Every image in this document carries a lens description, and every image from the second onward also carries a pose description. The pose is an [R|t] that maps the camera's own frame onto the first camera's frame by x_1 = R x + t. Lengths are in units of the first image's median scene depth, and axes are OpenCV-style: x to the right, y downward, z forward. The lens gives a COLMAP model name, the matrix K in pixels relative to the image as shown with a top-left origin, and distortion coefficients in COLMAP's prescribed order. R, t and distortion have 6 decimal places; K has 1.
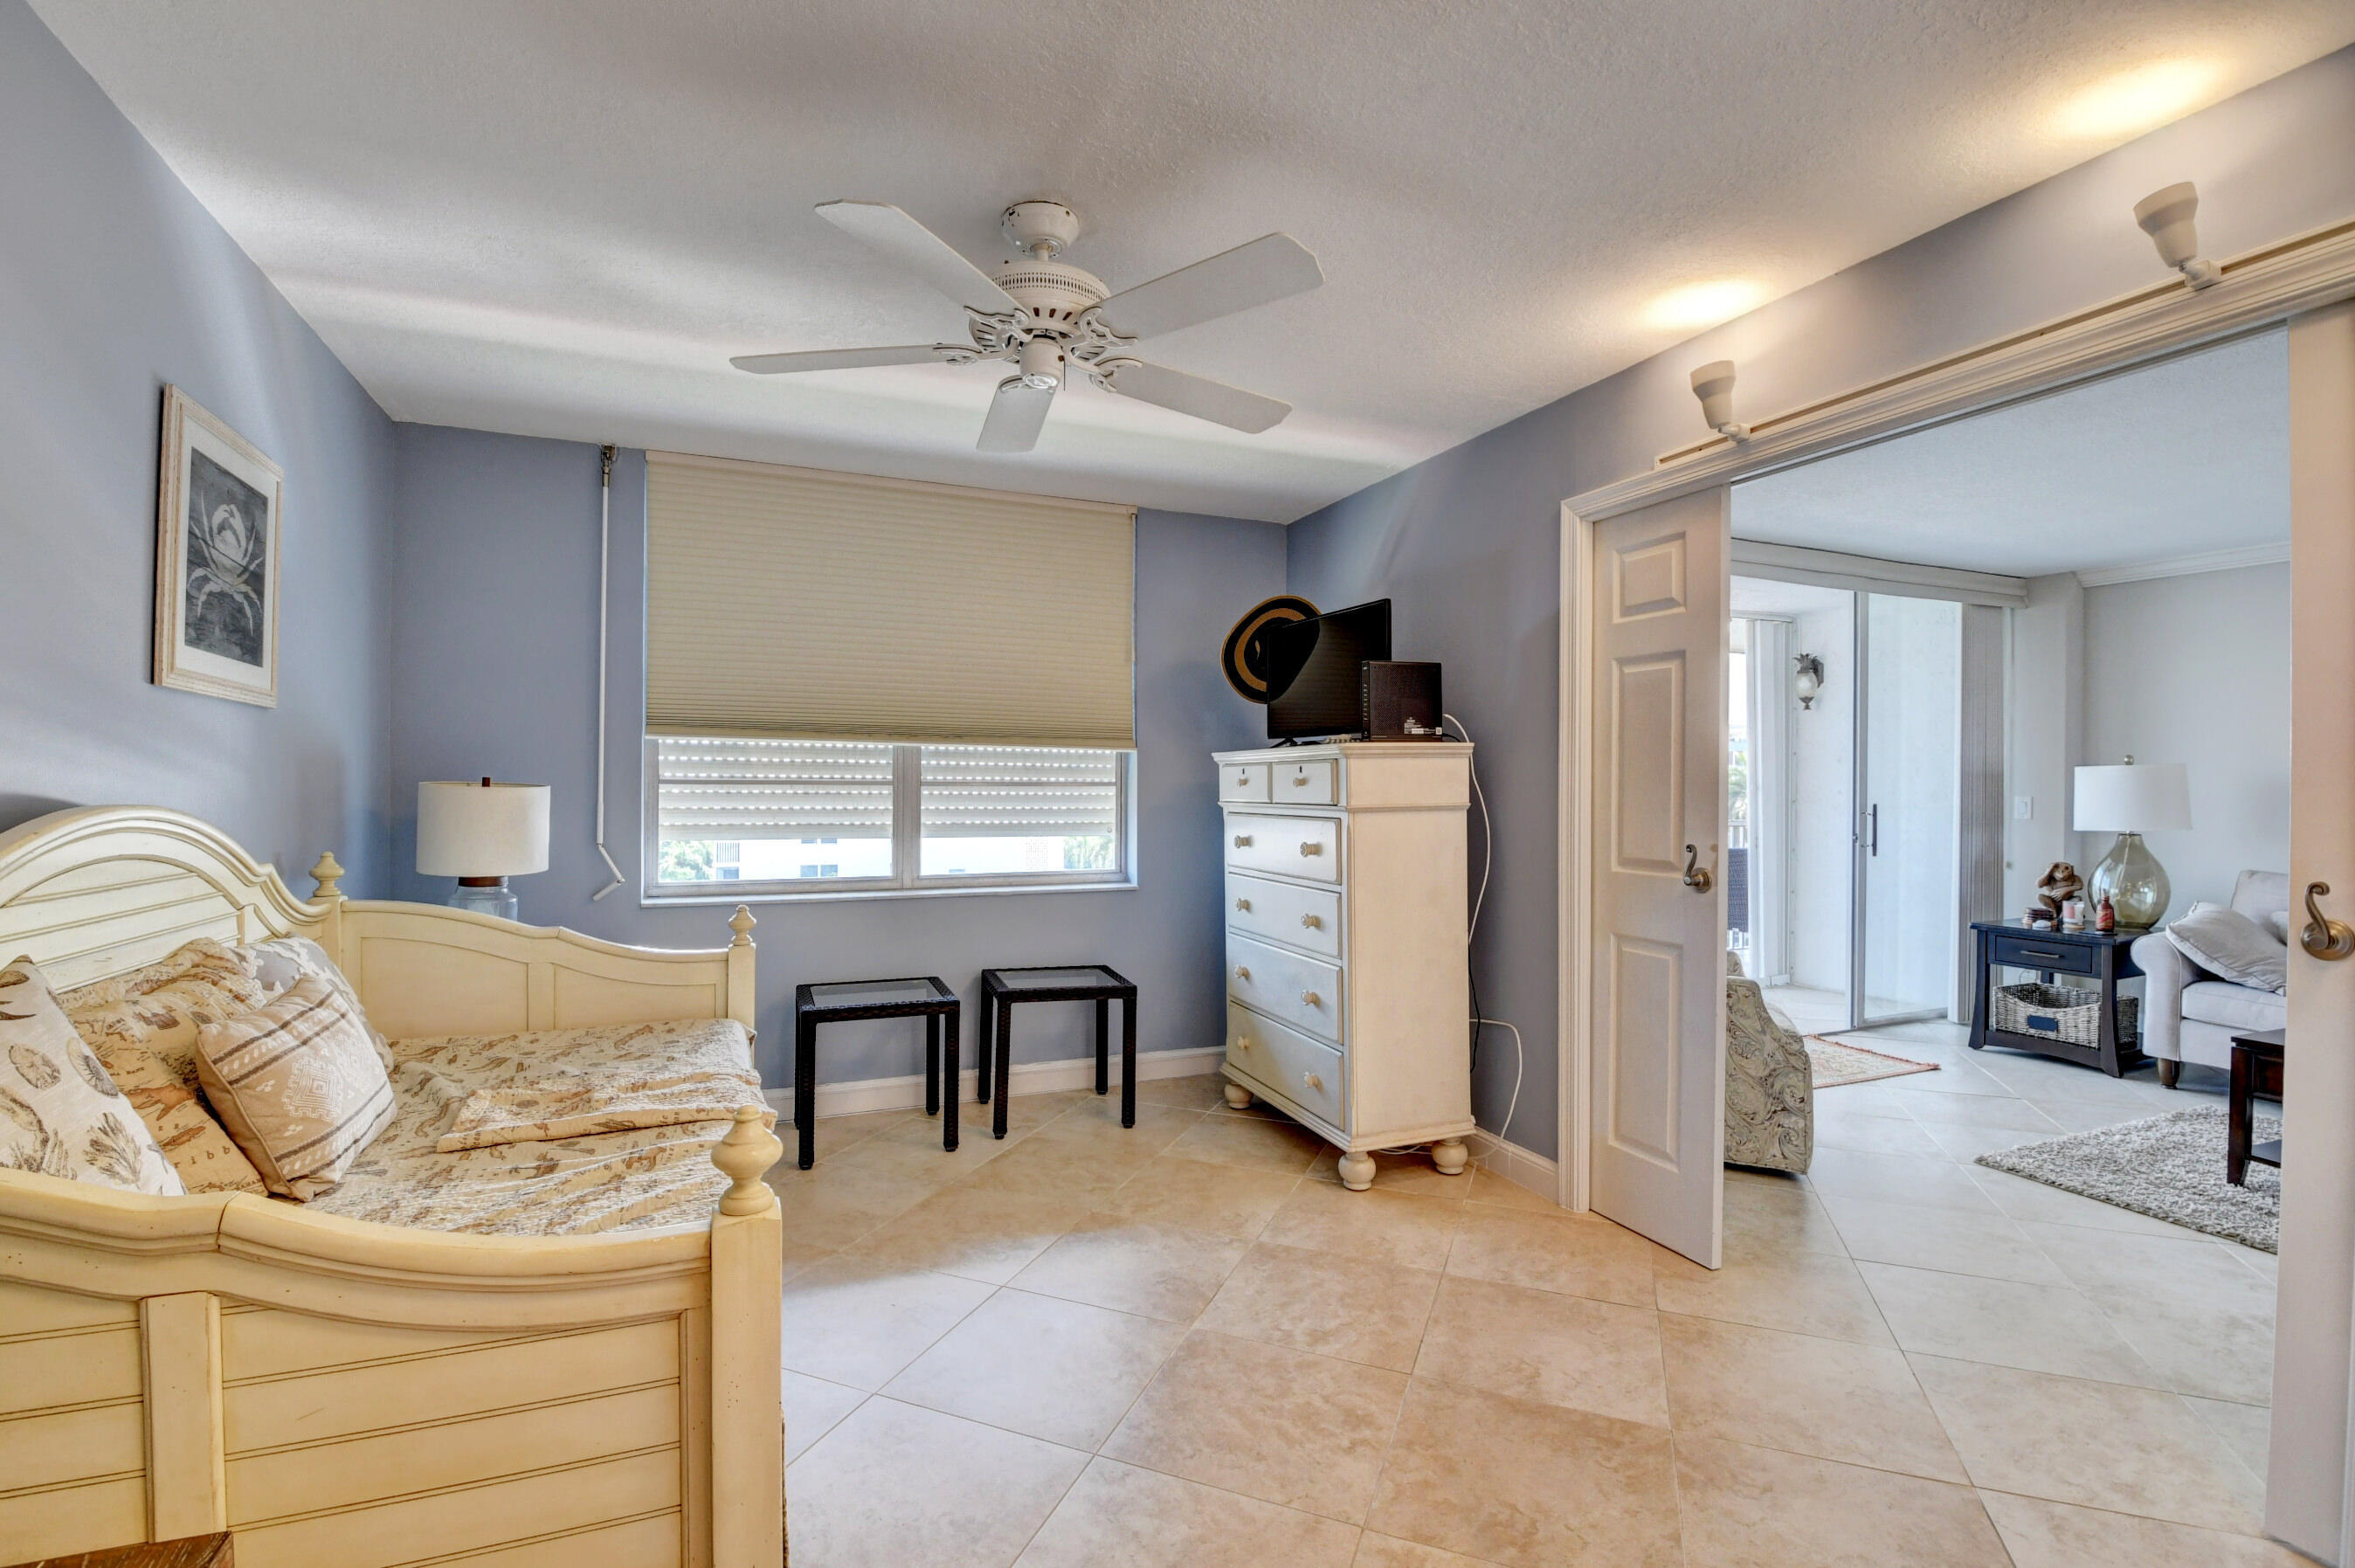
lens RADIAL K [[1043.6, 0, 1185.7], [0, 1043.6, 781.2], [0, 0, 1]] dist [0.002113, 0.000221]
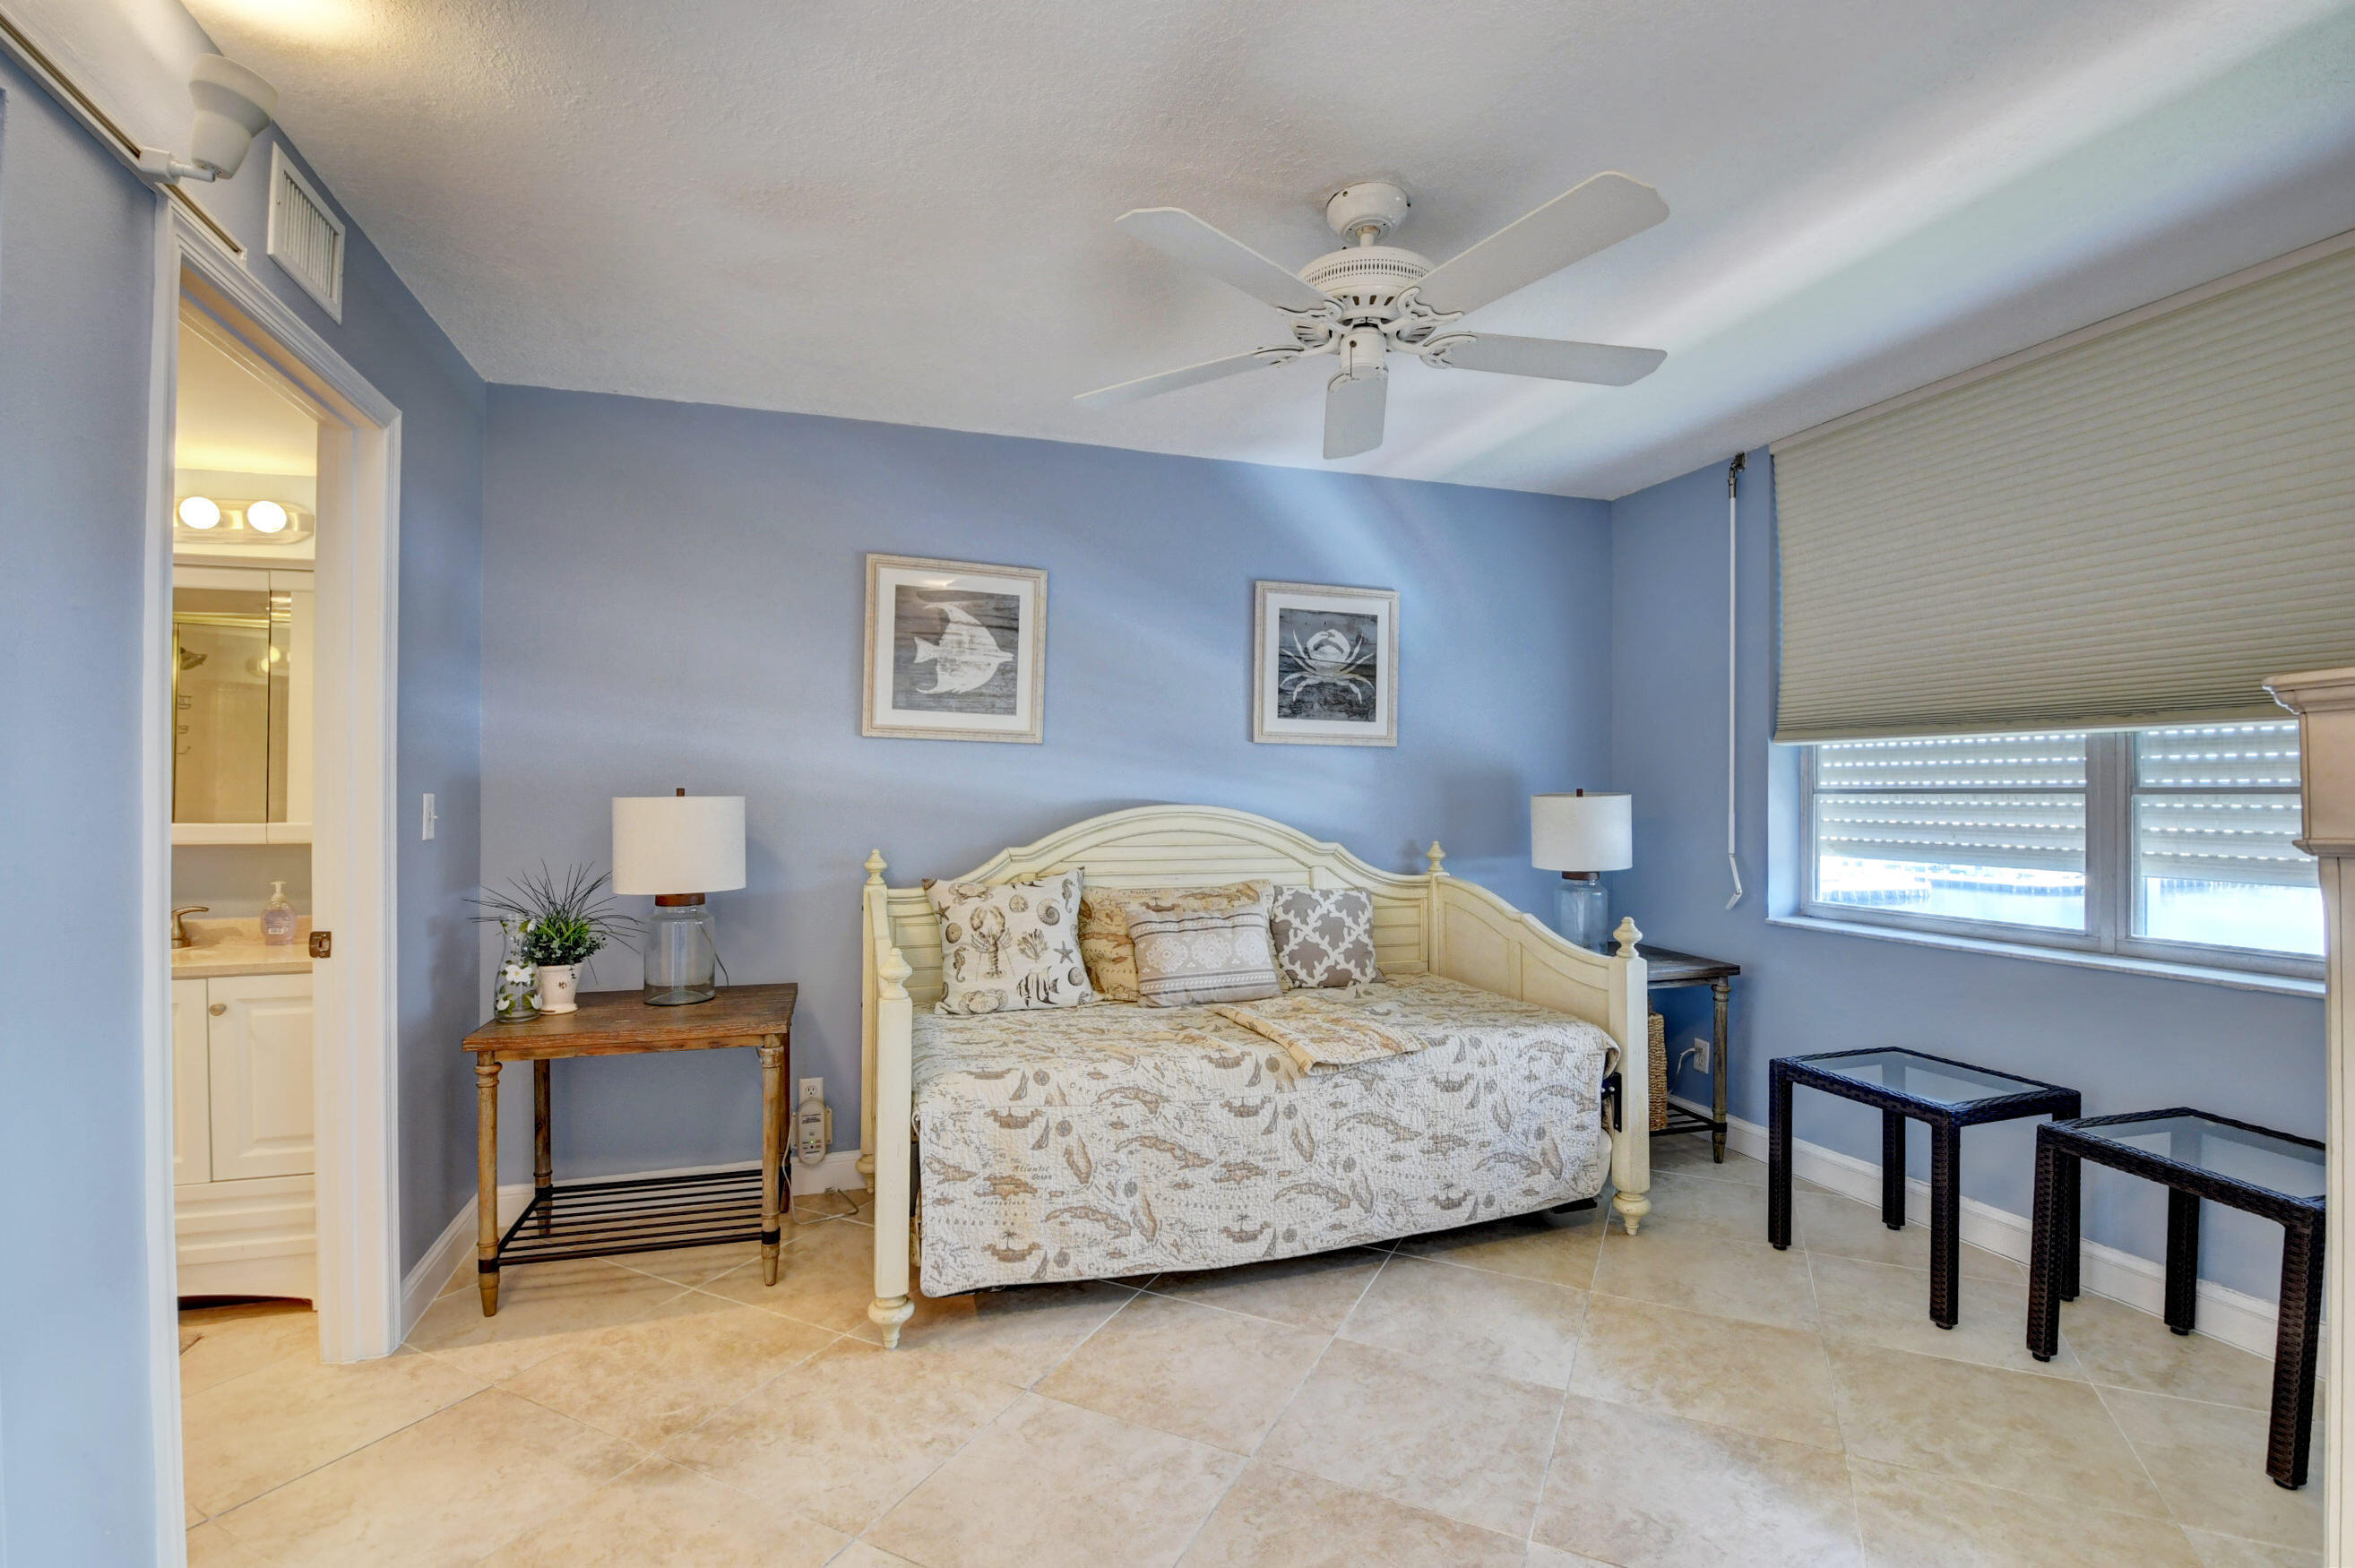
lens RADIAL K [[1066.6, 0, 1166.9], [0, 1066.6, 788.6], [0, 0, 1]] dist [0.000998, -0.023078]
pose [[-0.095041, -0.010046, -0.995423, 0.502043], [0.004862, 0.999932, -0.010555, 0.005680], [0.995462, -0.005843, -0.094985, 0.545337]]
